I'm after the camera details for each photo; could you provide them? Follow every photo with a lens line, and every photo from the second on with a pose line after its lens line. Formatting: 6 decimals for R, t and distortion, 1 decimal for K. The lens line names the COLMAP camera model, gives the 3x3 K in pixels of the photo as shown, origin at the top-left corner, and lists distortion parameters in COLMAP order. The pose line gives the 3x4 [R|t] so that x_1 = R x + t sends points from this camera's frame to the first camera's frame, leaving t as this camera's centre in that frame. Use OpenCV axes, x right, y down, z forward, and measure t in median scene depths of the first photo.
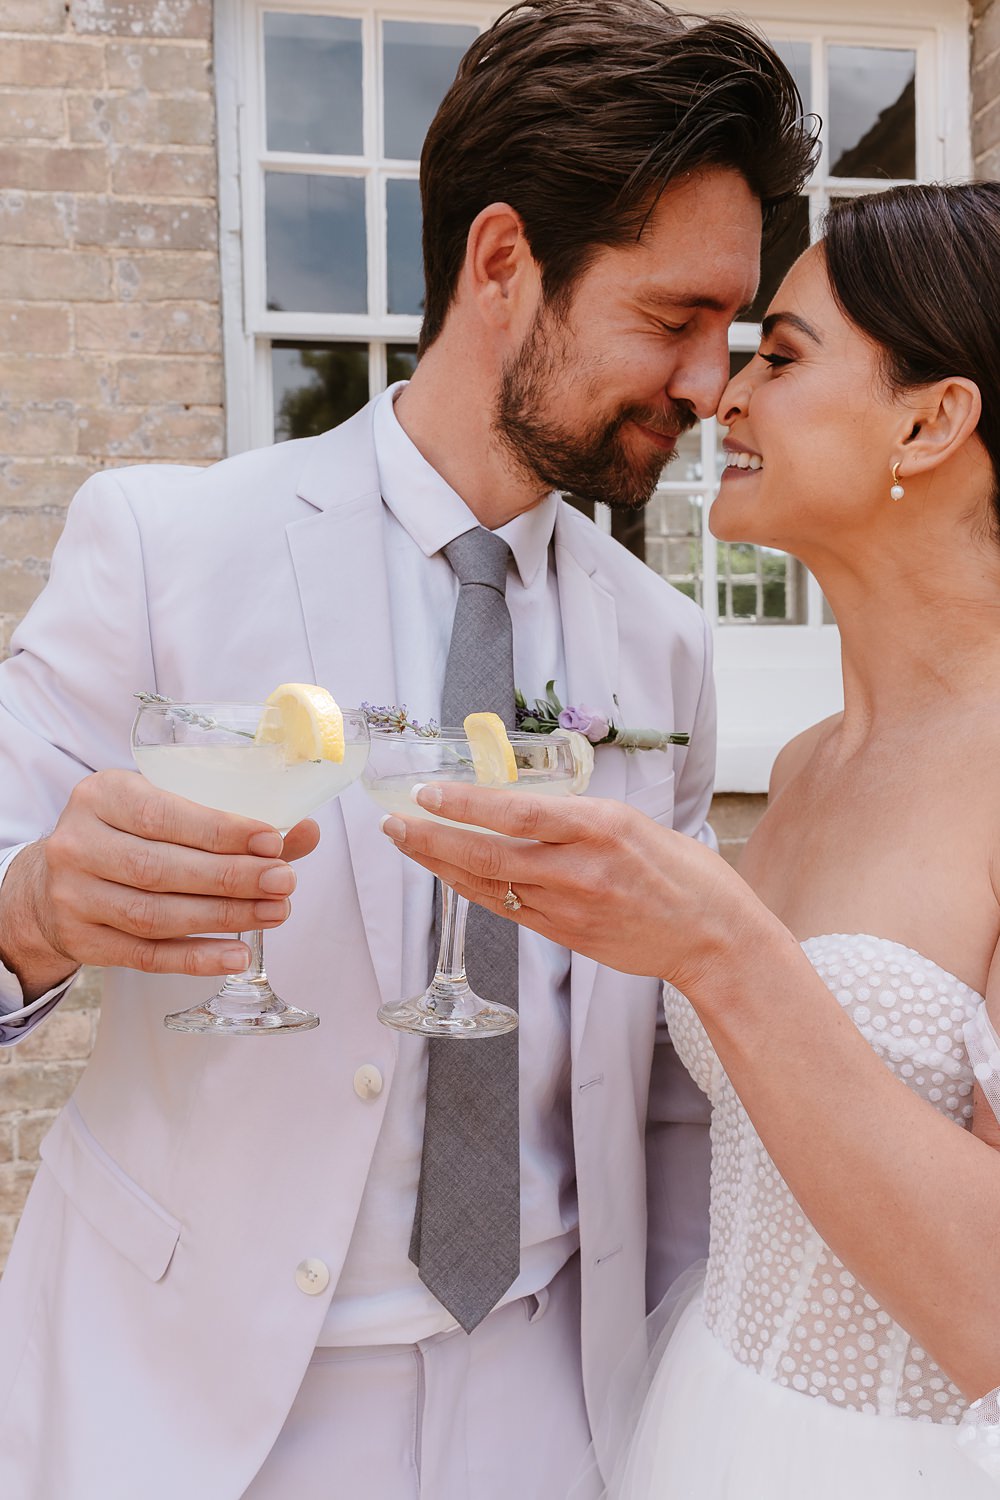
lens RADIAL K [[1456.1, 0, 531.2], [0, 1456.1, 772.6], [0, 0, 1]] dist [0.018052, 0.000000]
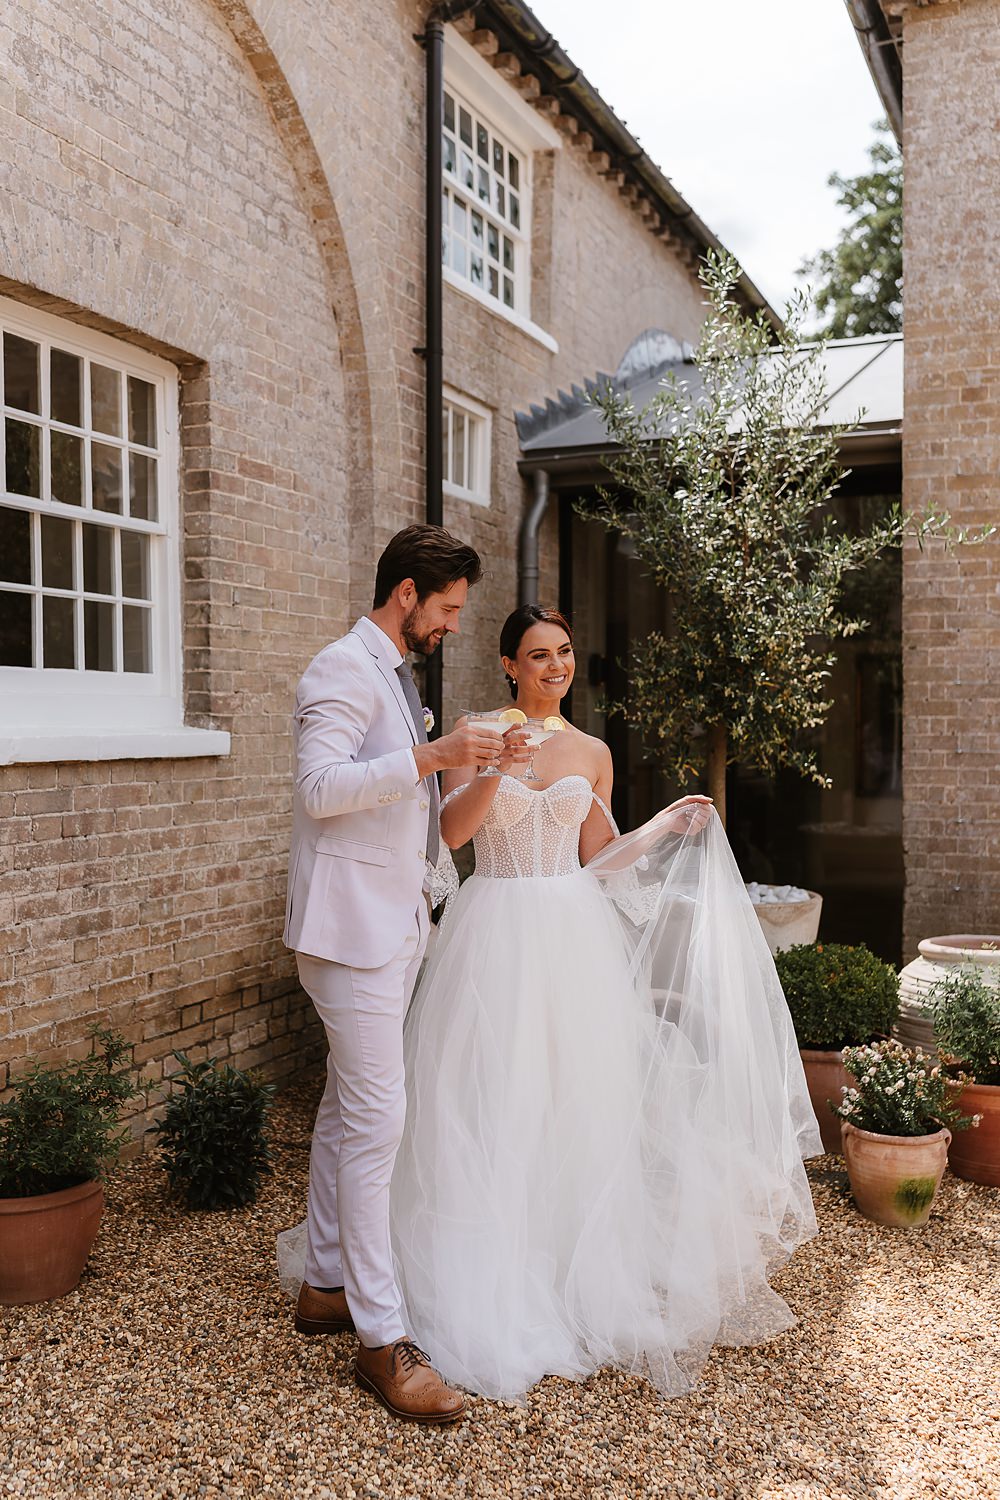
lens RADIAL K [[1456.1, 0, 493.0], [0, 1456.1, 744.9], [0, 0, 1]] dist [0.018052, 0.000000]
pose [[0.530723, -0.005853, 0.847525, -1.340615], [0.023319, 0.999698, -0.007699, 0.027998], [-0.847224, 0.023849, 0.530699, -0.483449]]
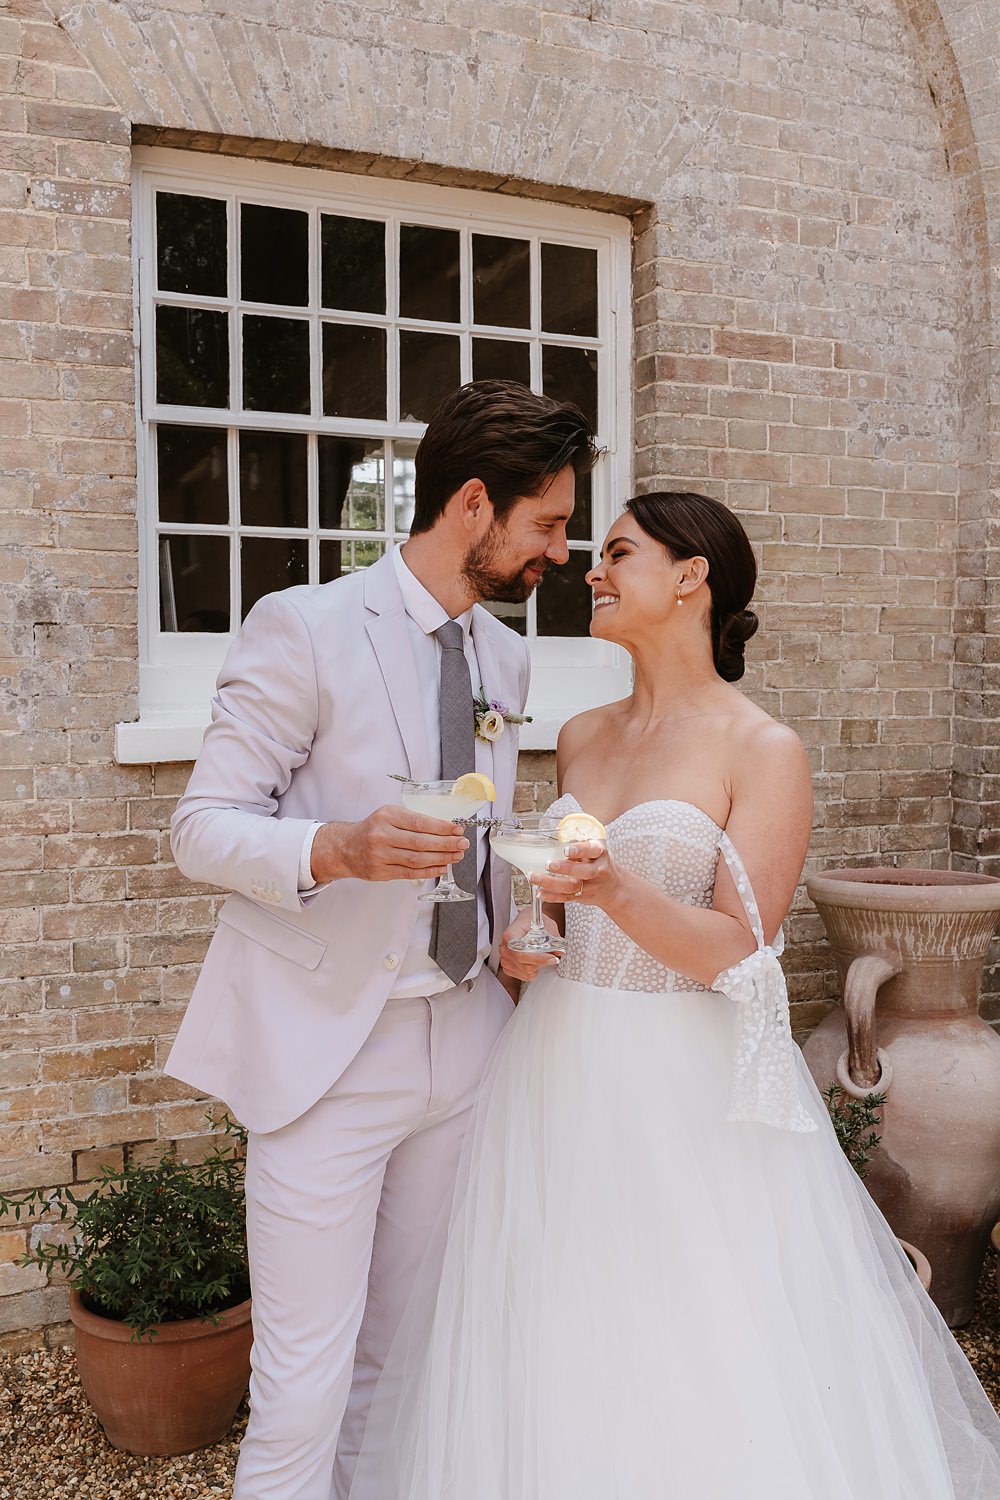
lens RADIAL K [[1456.1, 0, 504.7], [0, 1456.1, 756.7], [0, 0, 1]] dist [0.018052, 0.000000]
pose [[0.967427, -0.007277, 0.253046, -0.231317], [0.001425, 0.999727, 0.023302, -0.012206], [-0.253147, -0.022183, 0.967174, -0.474156]]
